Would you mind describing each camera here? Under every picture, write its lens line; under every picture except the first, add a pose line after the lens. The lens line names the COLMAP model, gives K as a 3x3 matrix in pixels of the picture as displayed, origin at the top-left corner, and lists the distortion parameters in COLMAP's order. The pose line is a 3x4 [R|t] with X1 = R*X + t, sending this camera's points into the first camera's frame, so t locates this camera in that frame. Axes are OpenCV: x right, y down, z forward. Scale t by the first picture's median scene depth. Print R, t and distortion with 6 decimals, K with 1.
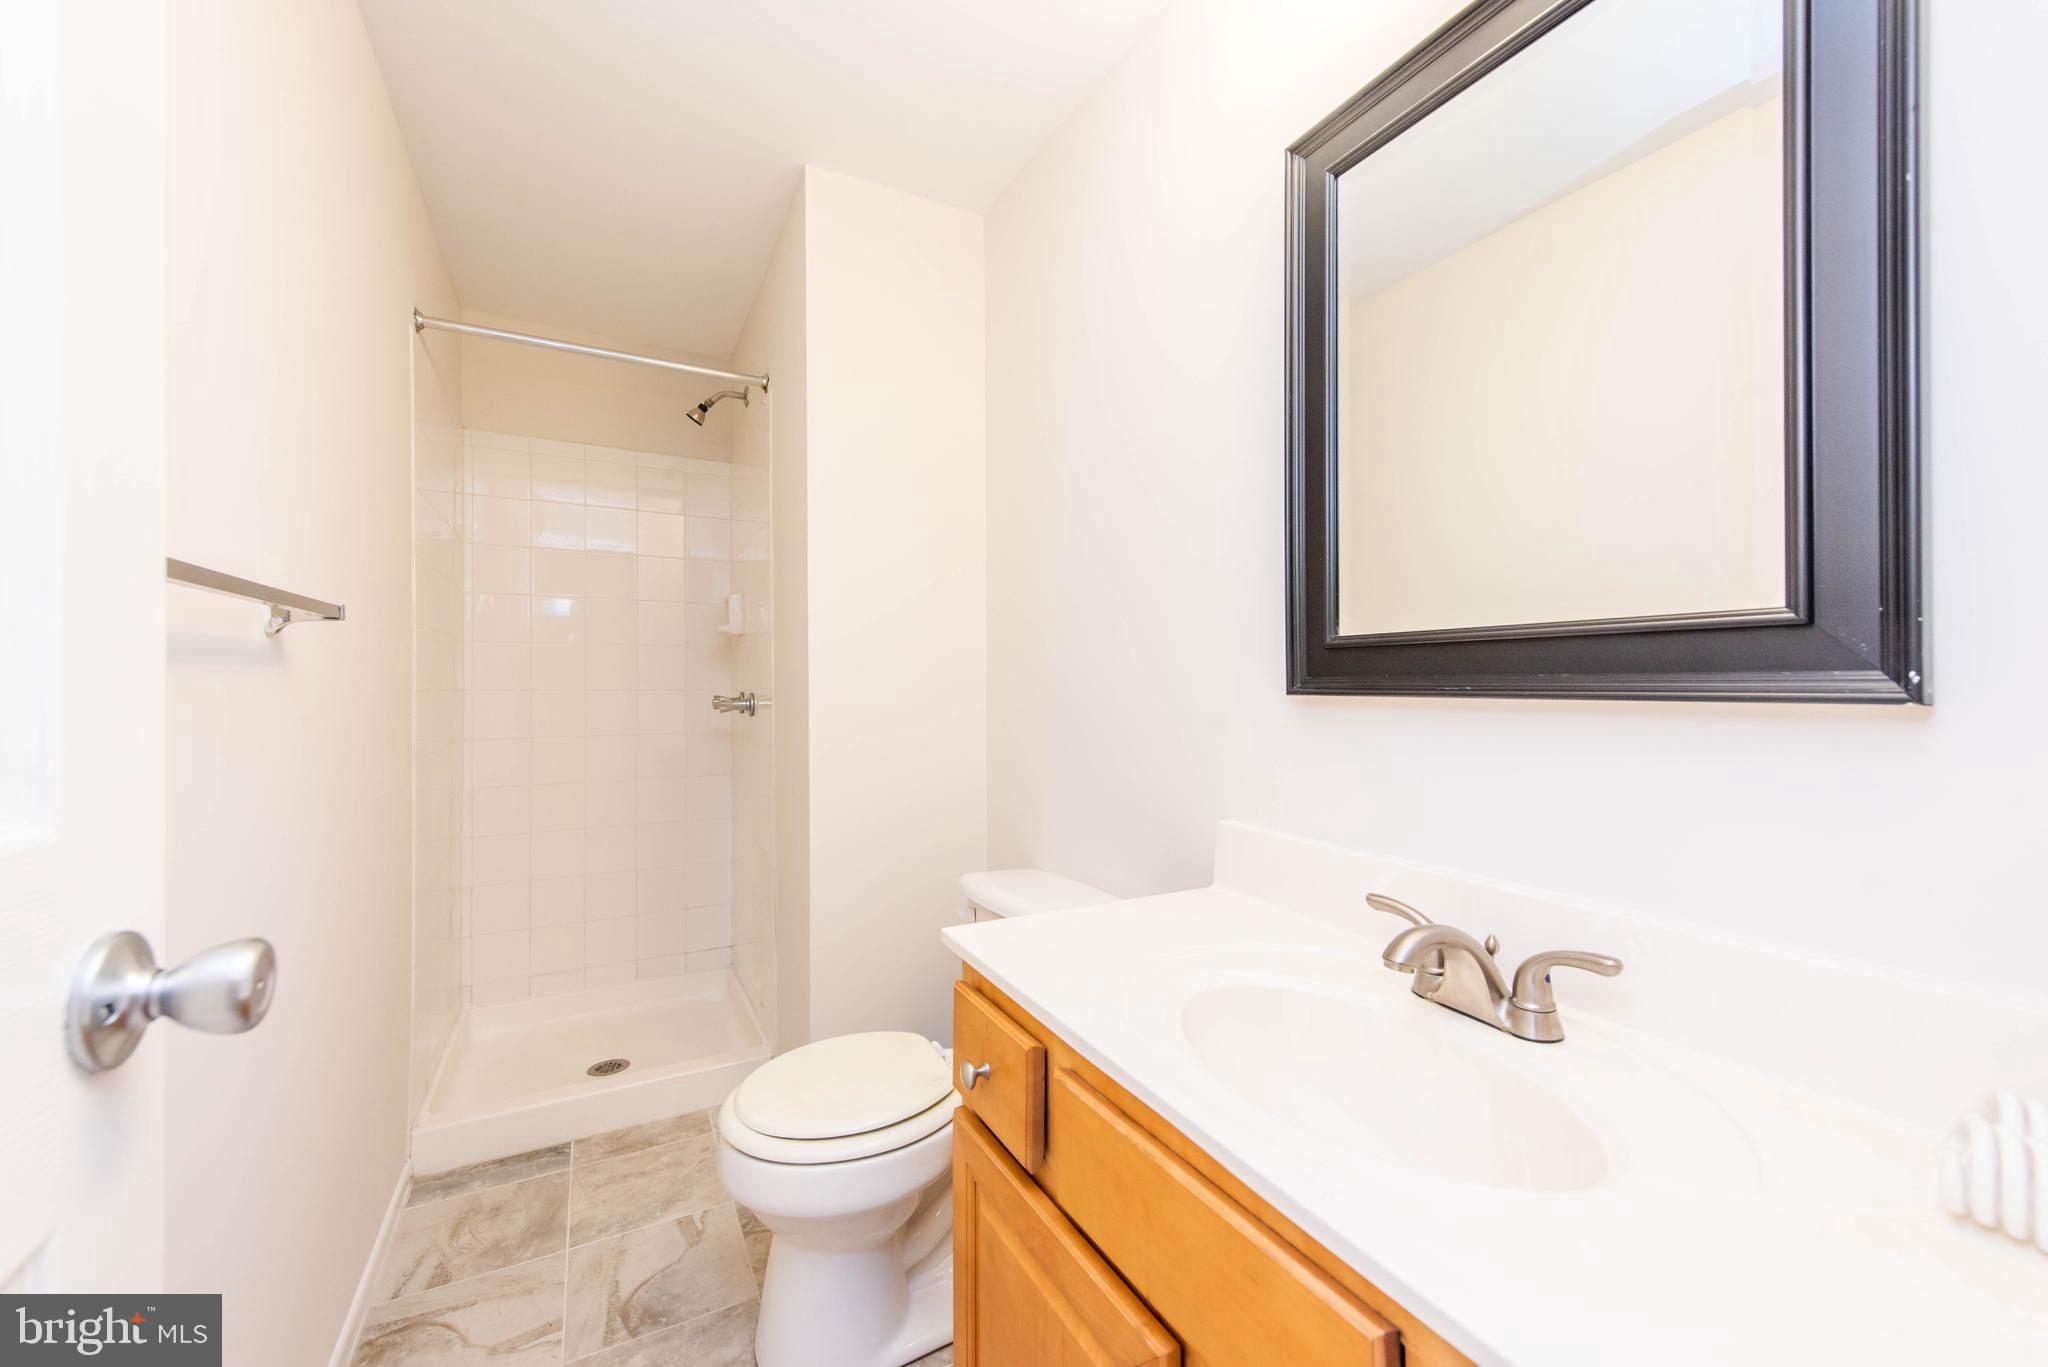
lens RADIAL K [[790.3, 0, 1026.4], [0, 790.3, 684.0], [0, 0, 1]] dist [0.021511, -0.008536]
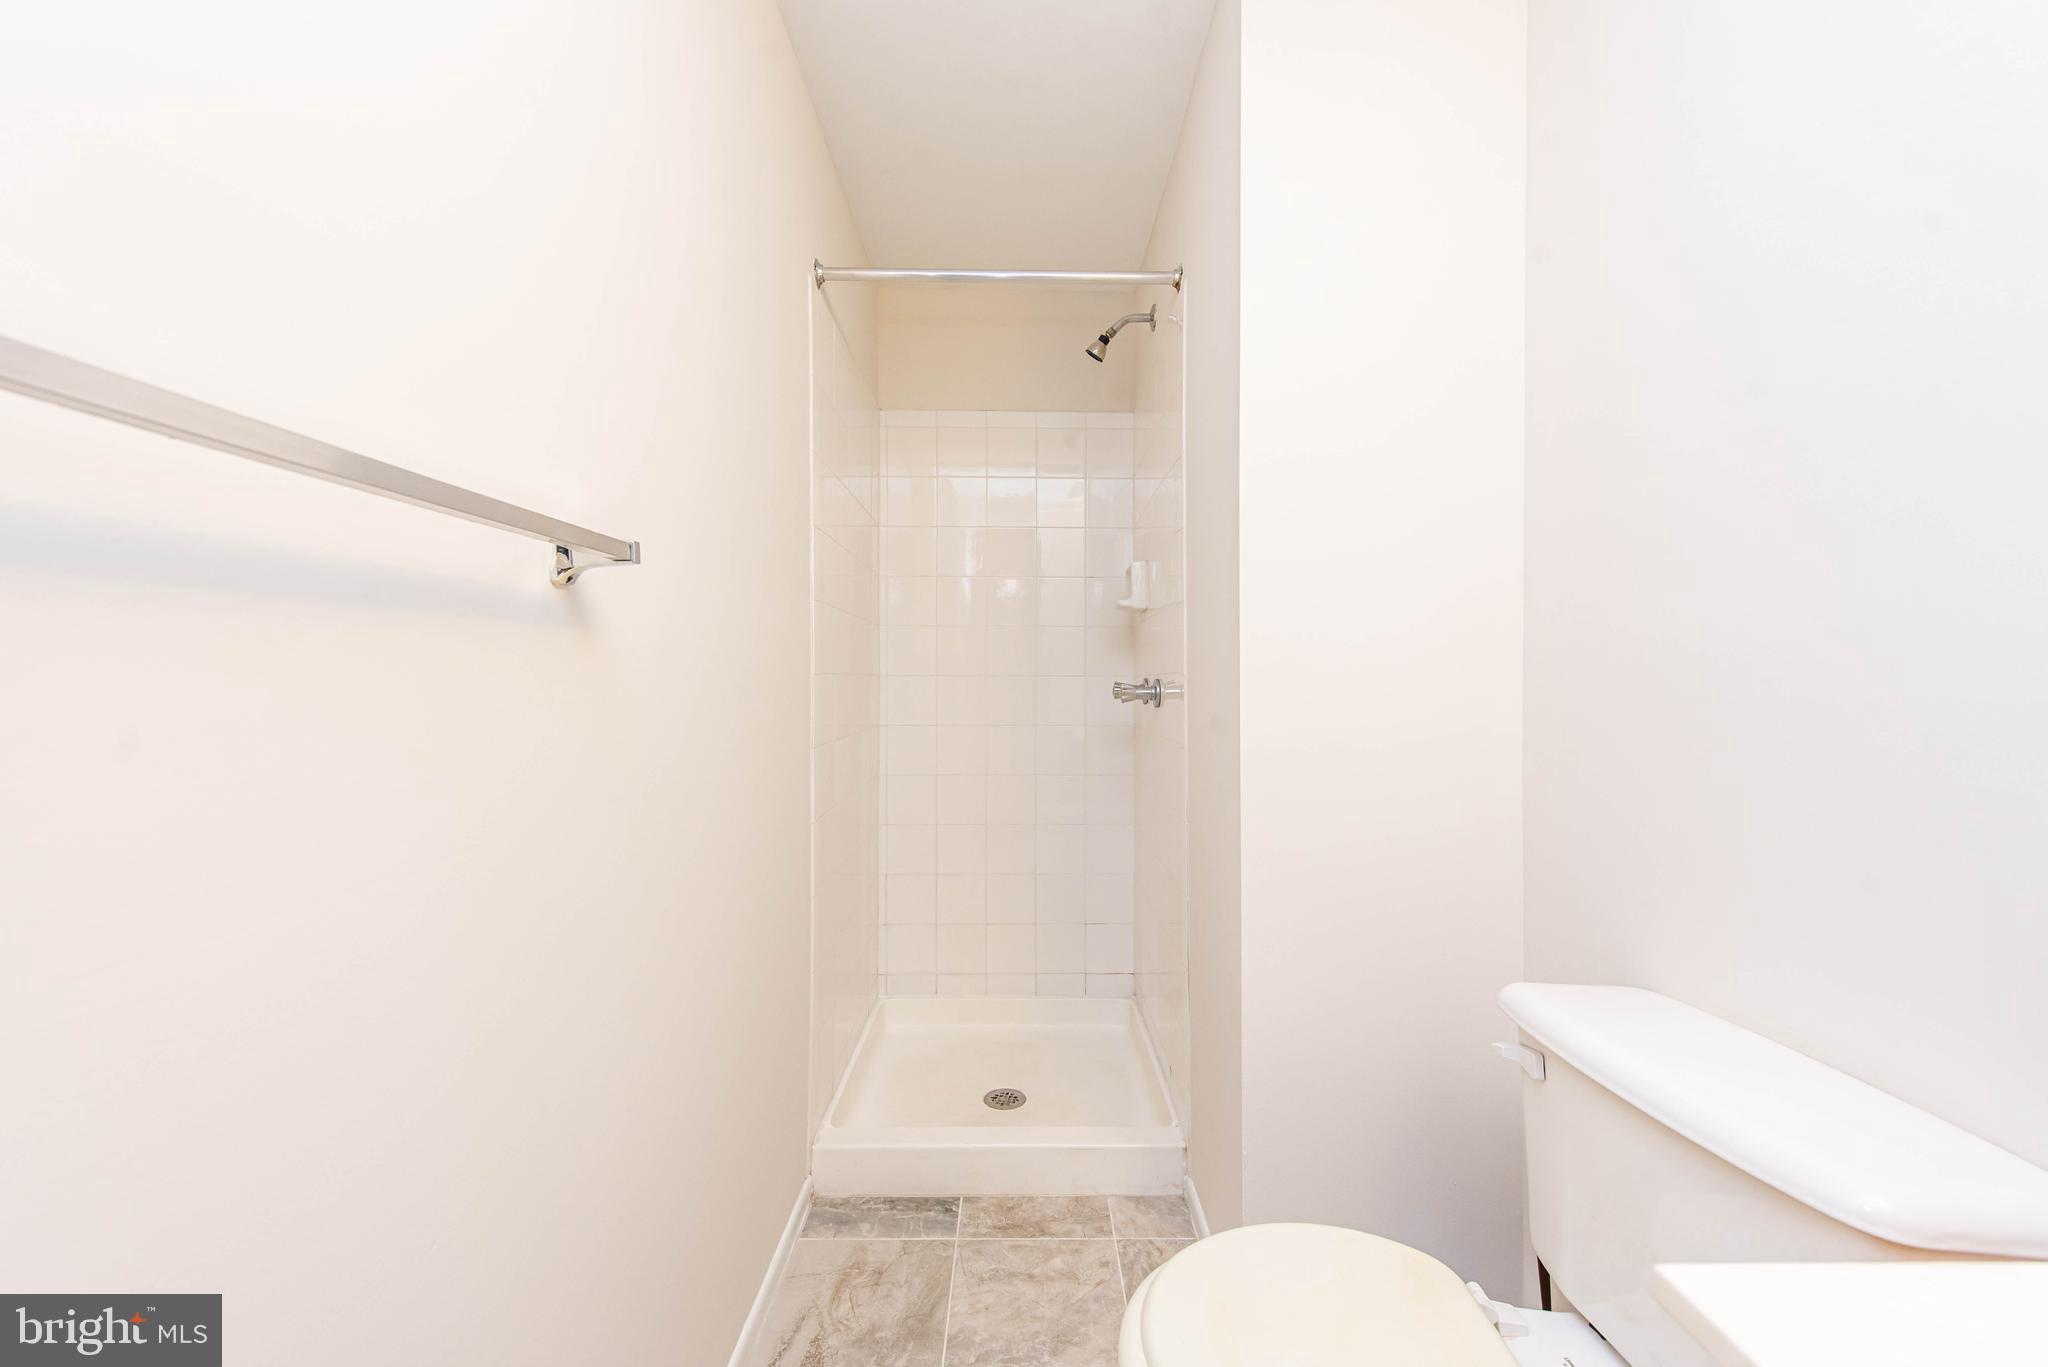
lens RADIAL K [[790.3, 0, 1026.4], [0, 790.3, 684.0], [0, 0, 1]] dist [0.021511, -0.008536]
pose [[0.882281, 0.004970, -0.470697, -0.110456], [-0.001127, 0.999964, 0.008445, 0.013188], [0.470722, -0.006921, 0.882254, 0.292395]]
